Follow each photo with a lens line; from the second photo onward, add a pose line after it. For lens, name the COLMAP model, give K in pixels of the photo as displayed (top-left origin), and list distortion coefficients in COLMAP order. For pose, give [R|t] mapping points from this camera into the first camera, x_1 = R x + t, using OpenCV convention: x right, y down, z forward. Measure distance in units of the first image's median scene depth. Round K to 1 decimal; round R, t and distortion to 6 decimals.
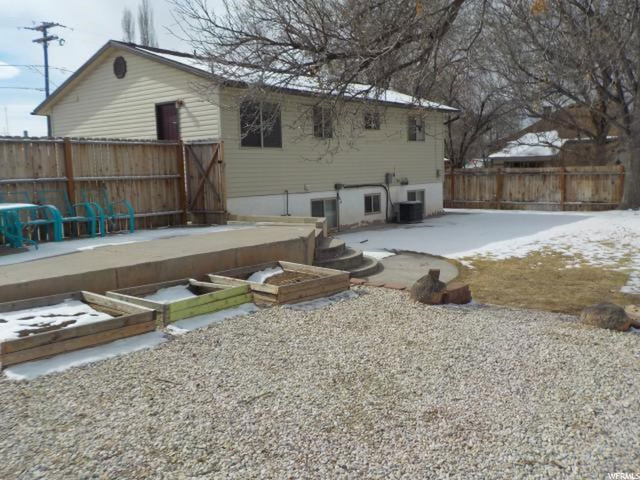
lens RADIAL K [[592.9, 0, 320.1], [0, 592.9, 240.3], [0, 0, 1]] dist [0.015945, 0.000000]
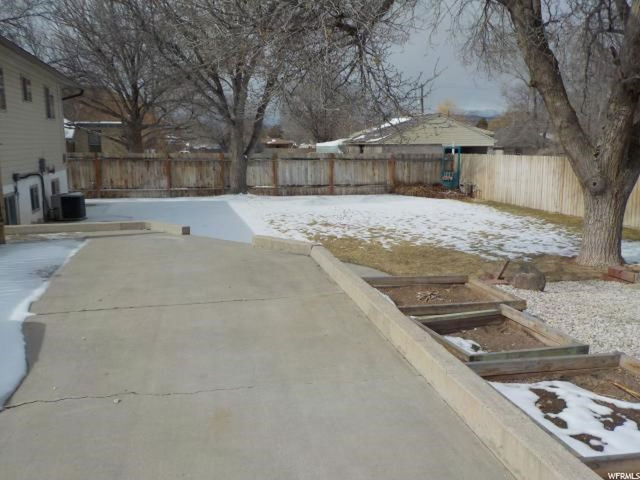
lens RADIAL K [[592.9, 0, 319.7], [0, 592.9, 240.0], [0, 0, 1]] dist [0.015945, 0.000000]
pose [[0.612497, -0.099829, 0.784144, -0.229282], [0.077440, 0.994800, 0.066159, -0.024361], [-0.786670, 0.020202, 0.617043, 0.187944]]
